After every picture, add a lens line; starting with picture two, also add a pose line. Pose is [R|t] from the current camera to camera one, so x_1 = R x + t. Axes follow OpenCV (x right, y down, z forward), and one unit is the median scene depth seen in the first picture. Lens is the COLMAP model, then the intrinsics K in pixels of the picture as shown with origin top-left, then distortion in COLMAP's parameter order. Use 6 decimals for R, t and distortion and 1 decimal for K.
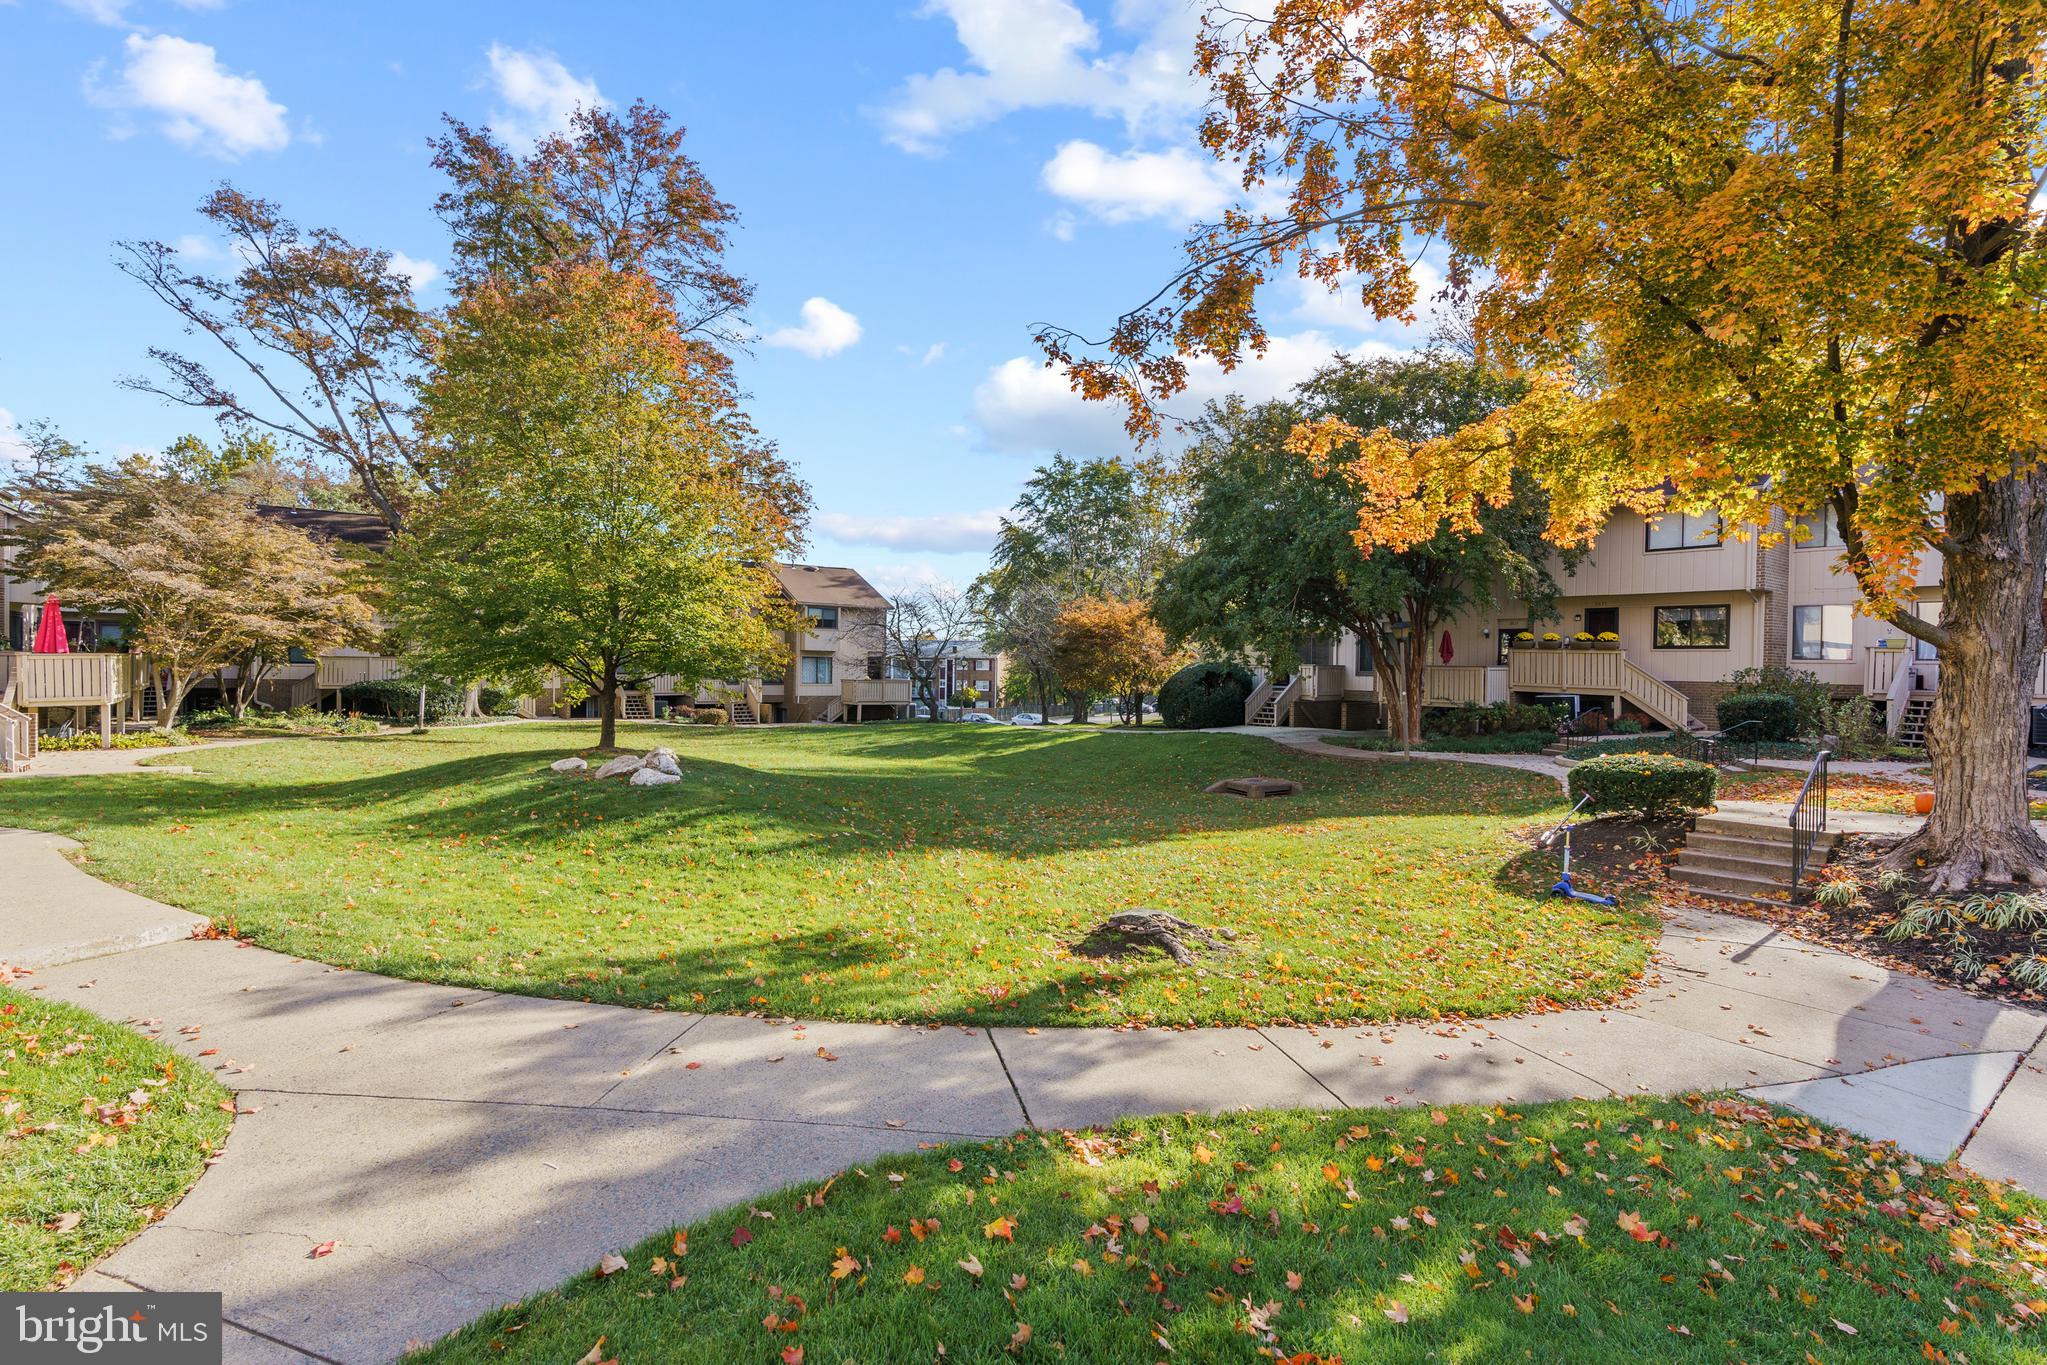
lens RADIAL K [[958.8, 0, 1021.4], [0, 958.8, 671.1], [0, 0, 1]] dist [-0.003251, 0.000300]
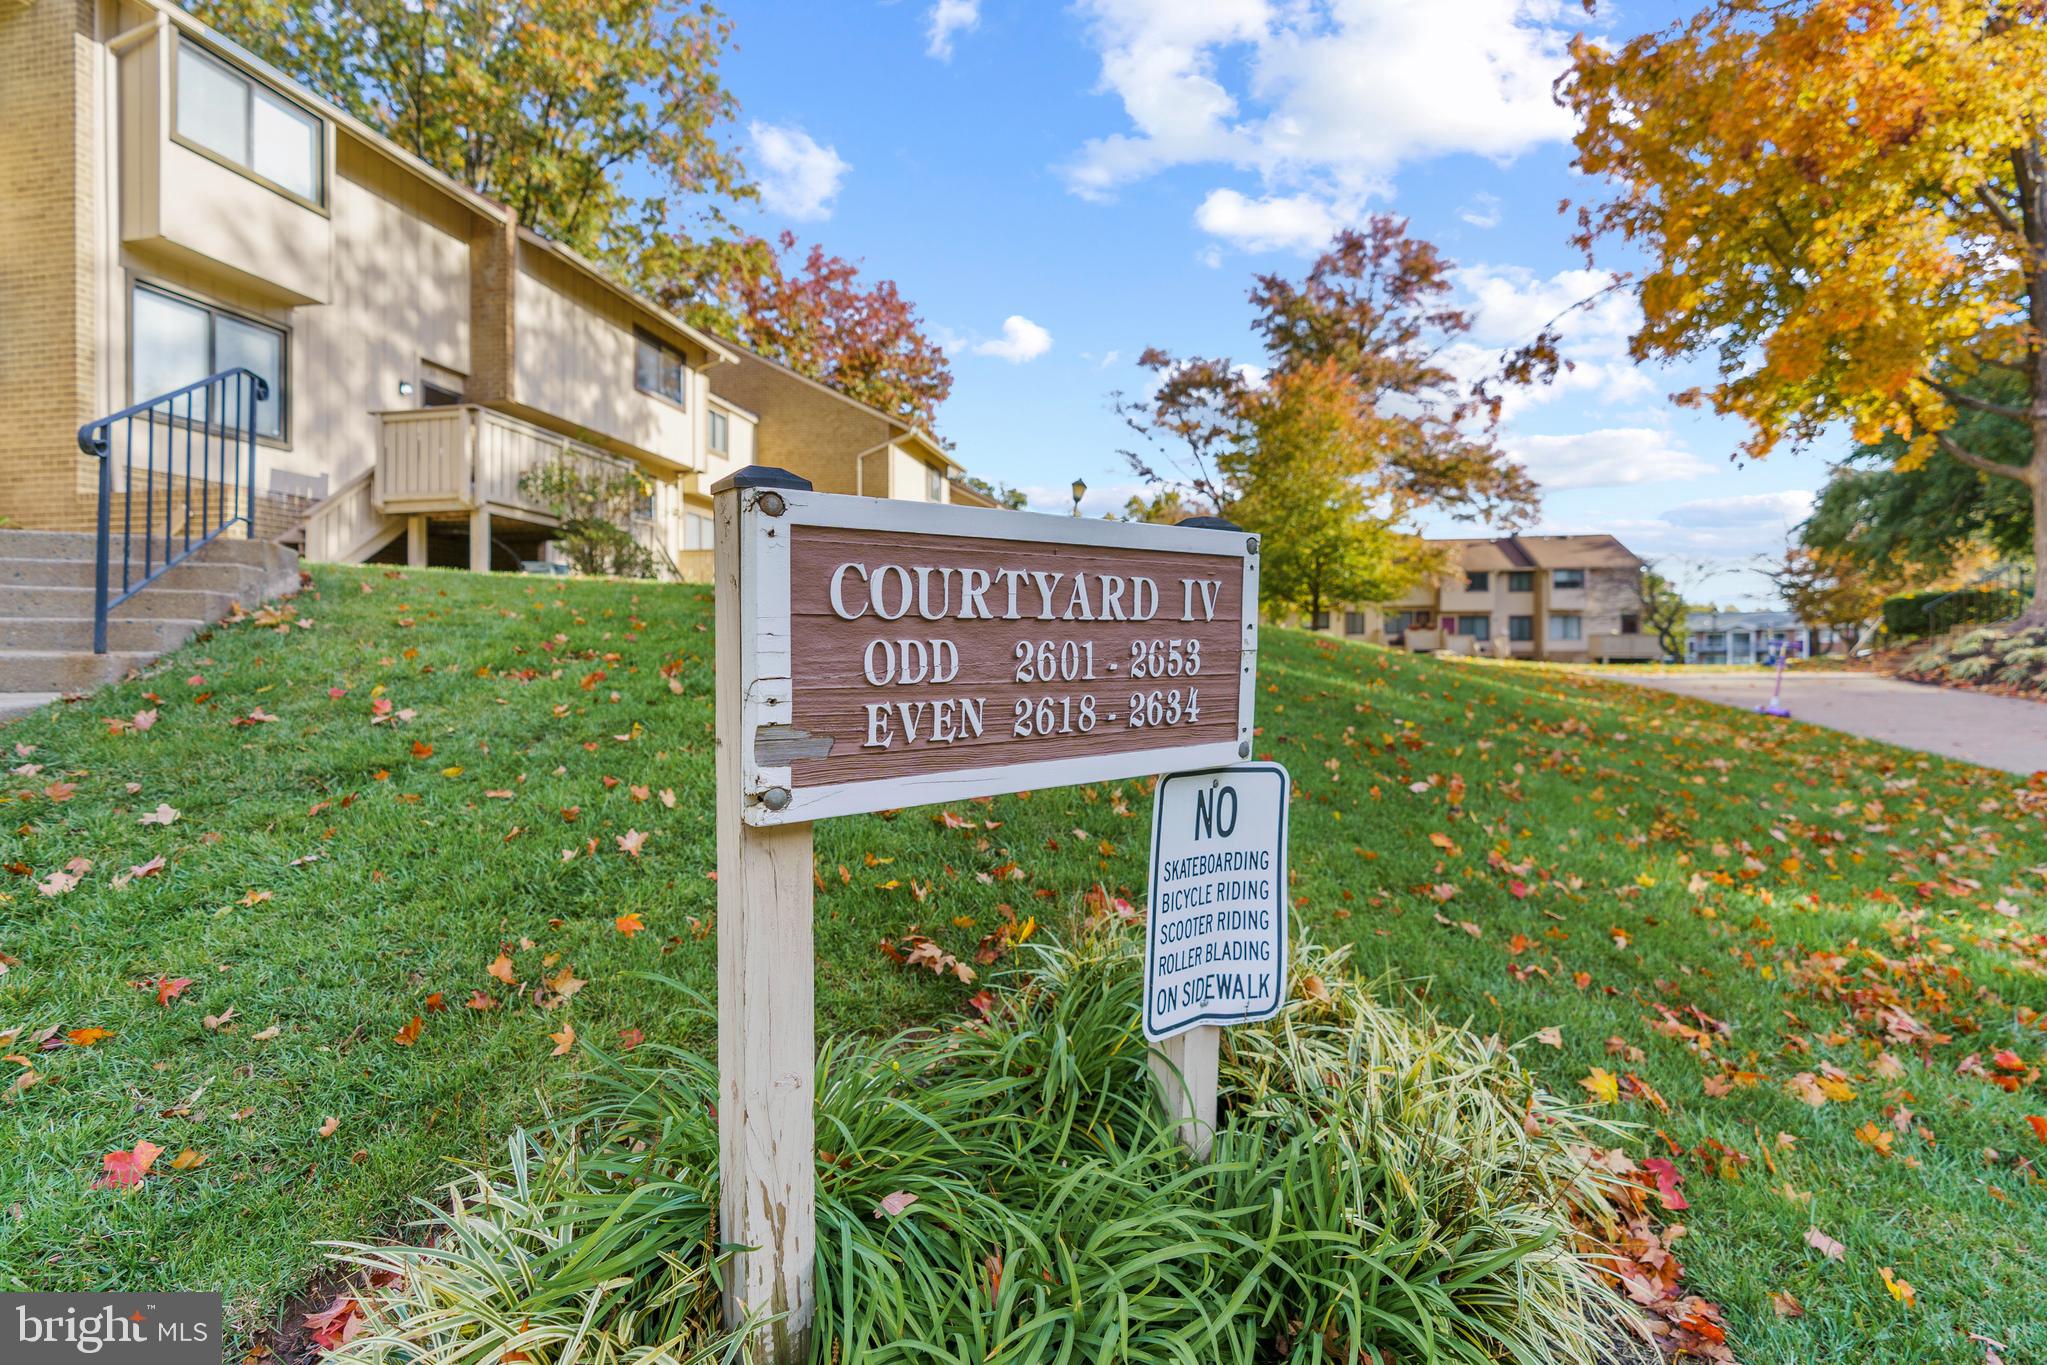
lens RADIAL K [[950.6, 0, 1006.8], [0, 950.6, 678.1], [0, 0, 1]] dist [0.001051, 0.000009]
pose [[0.657046, 0.004439, -0.753837, 0.257188], [0.001597, 0.999972, 0.007280, 0.064424], [0.753849, -0.005987, 0.657021, -0.278014]]
